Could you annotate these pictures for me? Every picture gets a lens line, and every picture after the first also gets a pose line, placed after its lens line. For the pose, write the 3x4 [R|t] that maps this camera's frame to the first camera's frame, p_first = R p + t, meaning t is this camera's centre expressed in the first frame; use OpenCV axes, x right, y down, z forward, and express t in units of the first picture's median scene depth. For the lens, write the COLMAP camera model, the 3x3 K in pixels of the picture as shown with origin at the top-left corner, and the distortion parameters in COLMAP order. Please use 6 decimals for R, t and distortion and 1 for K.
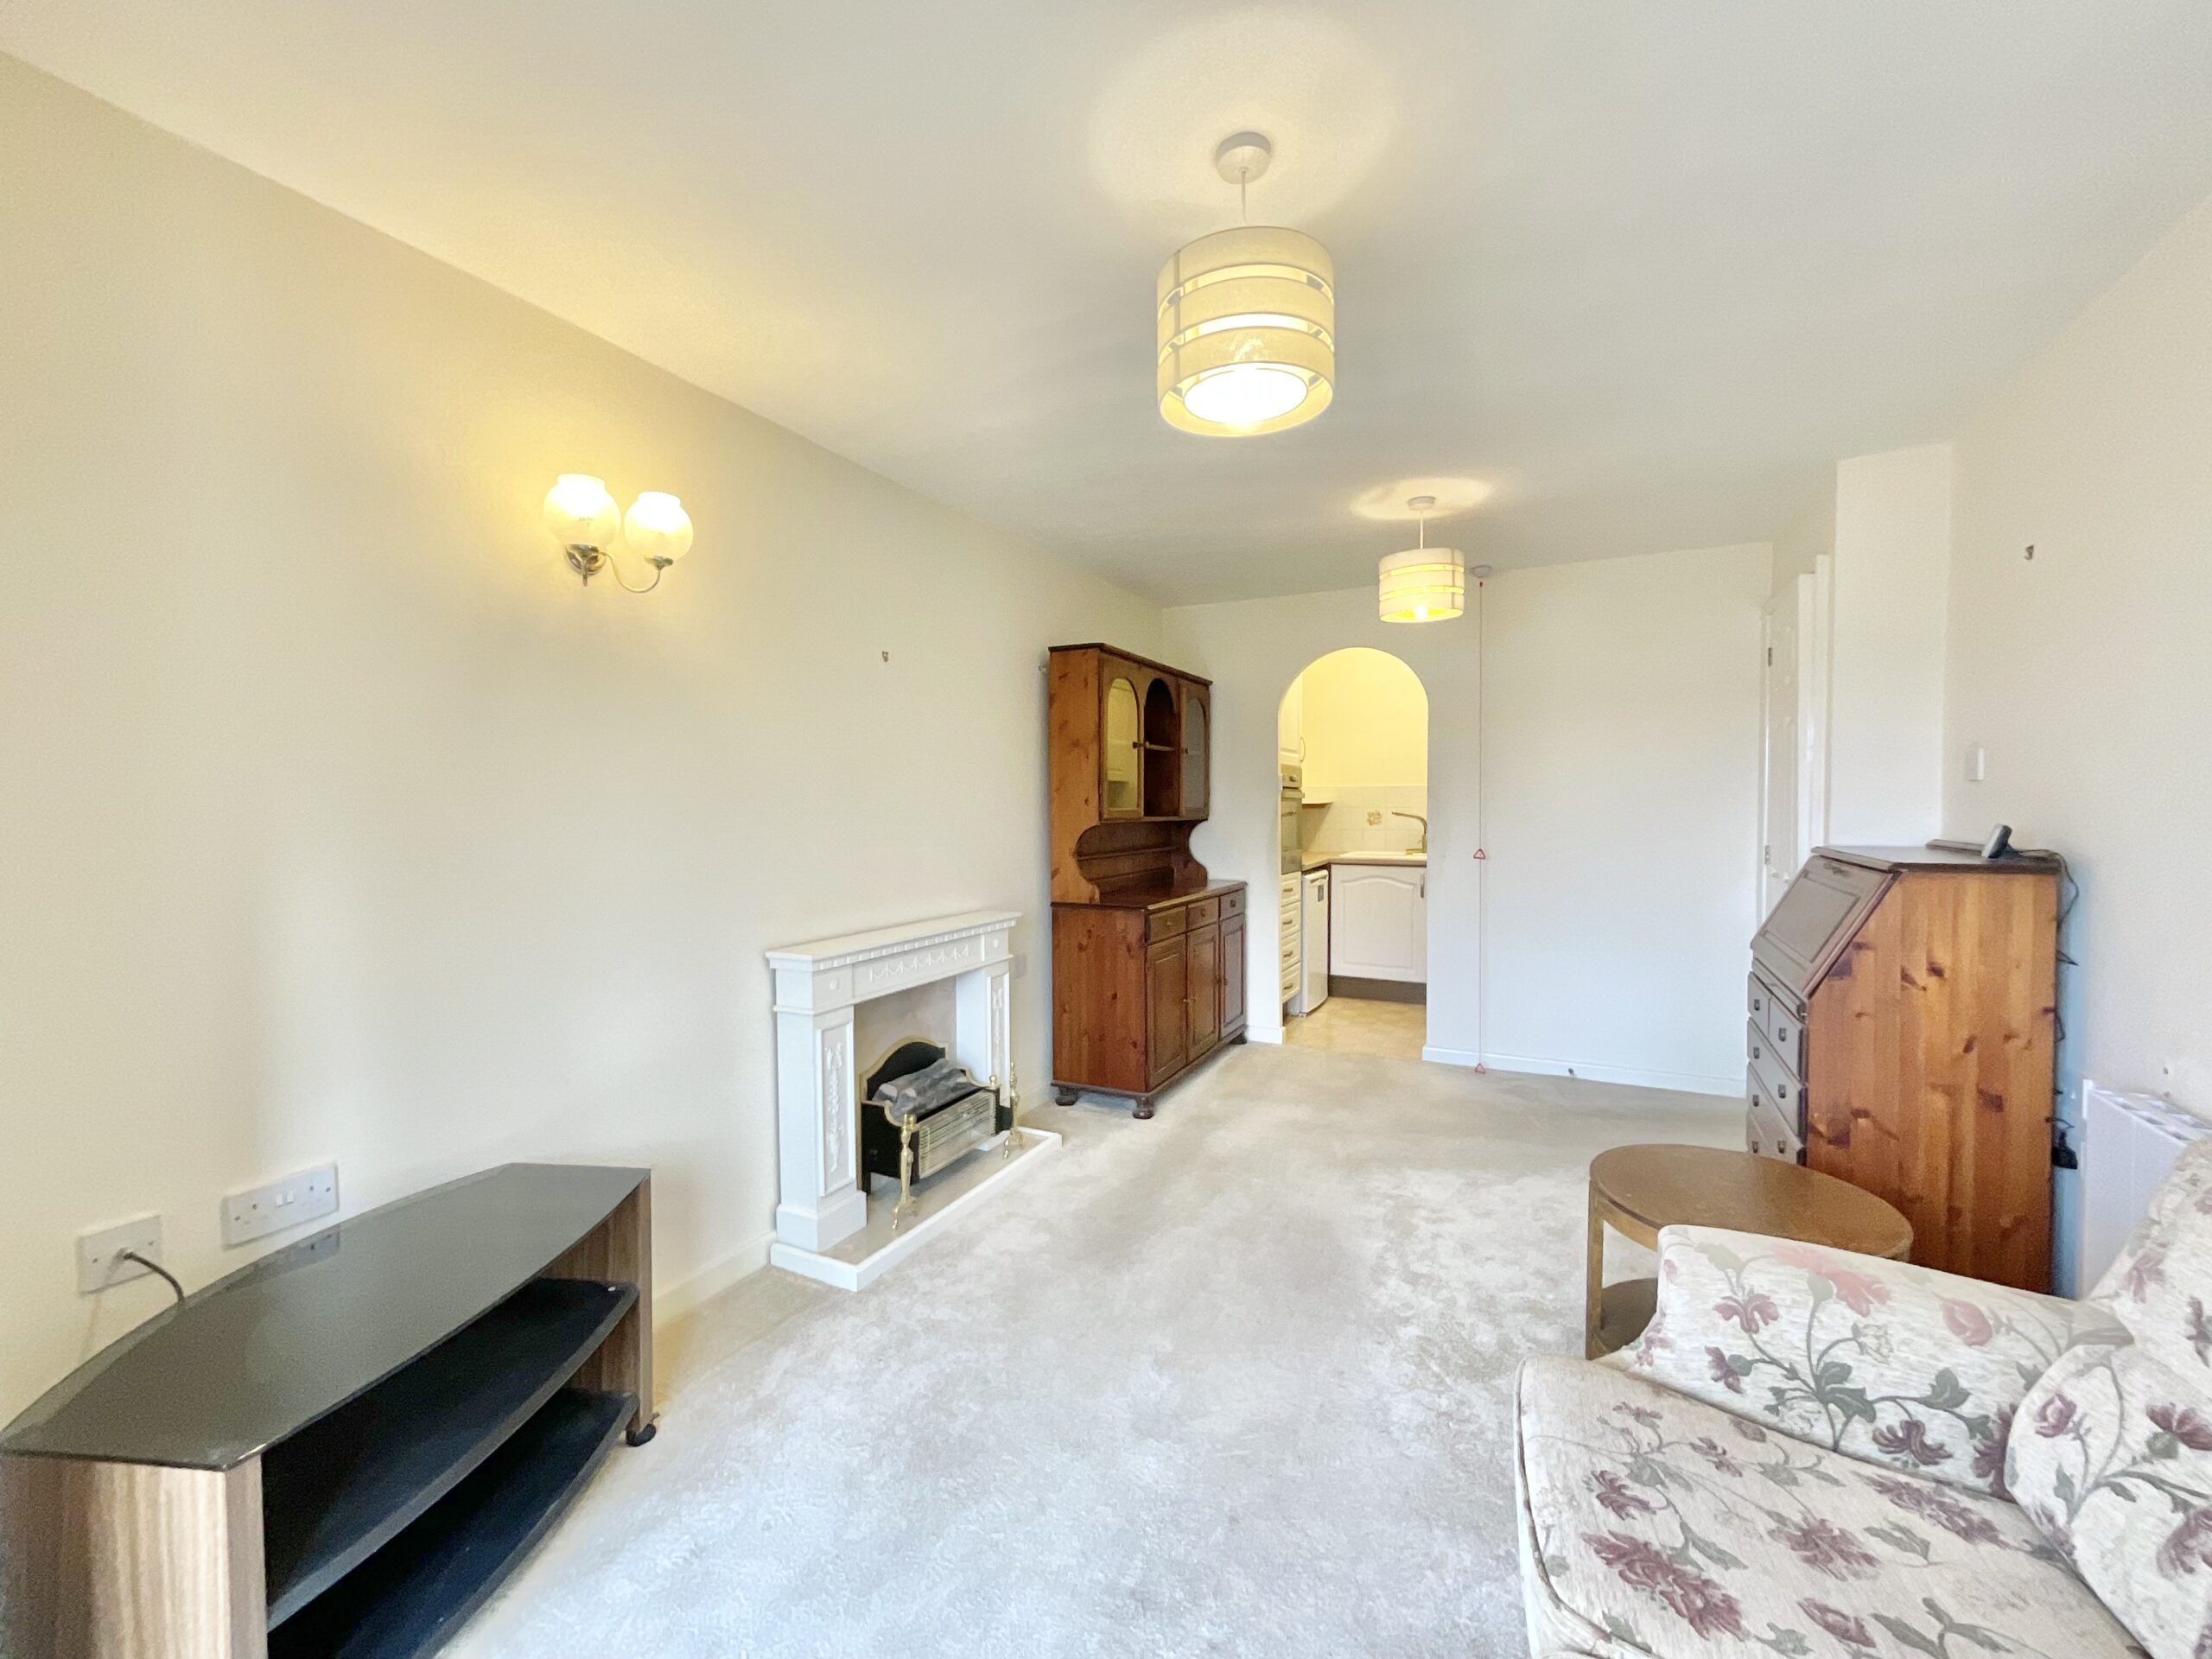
lens RADIAL K [[897.2, 0, 1107.4], [0, 897.2, 828.1], [0, 0, 1]] dist [-0.000197, -0.000530]
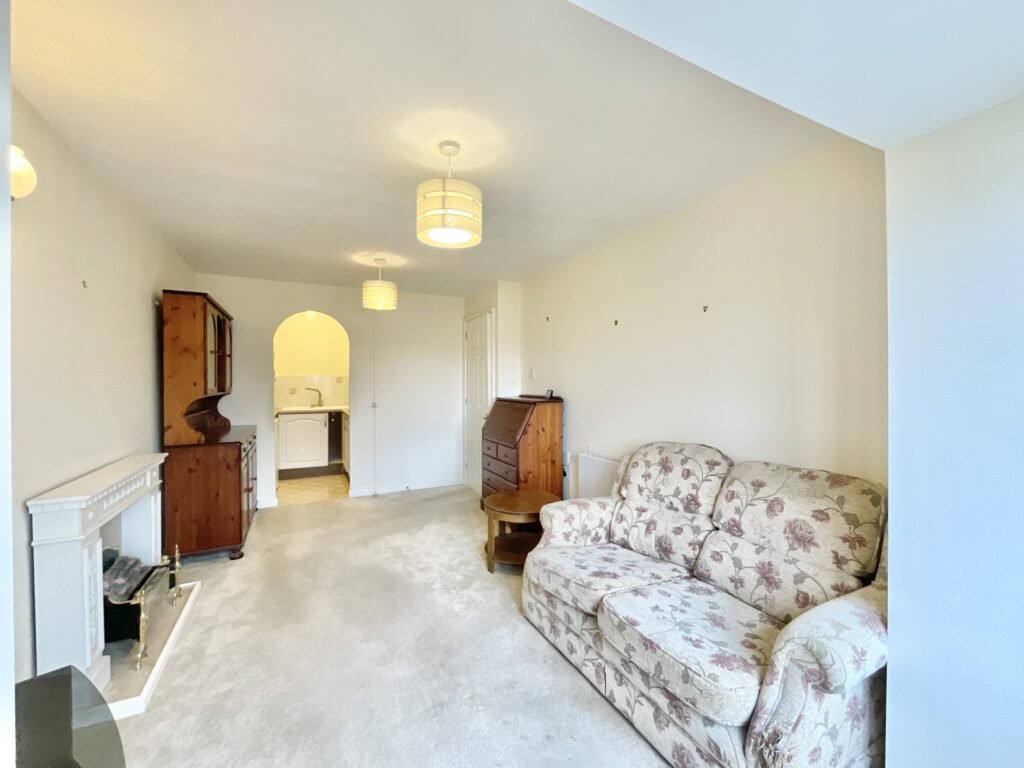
lens RADIAL K [[415.3, 0, 509.6], [0, 415.3, 382.2], [0, 0, 1]] dist [-0.000197, -0.000530]
pose [[0.594462, 0.000736, 0.804123, -0.447084], [0.022248, 0.999602, -0.017363, -0.008966], [-0.803816, 0.028212, 0.594209, 0.074012]]
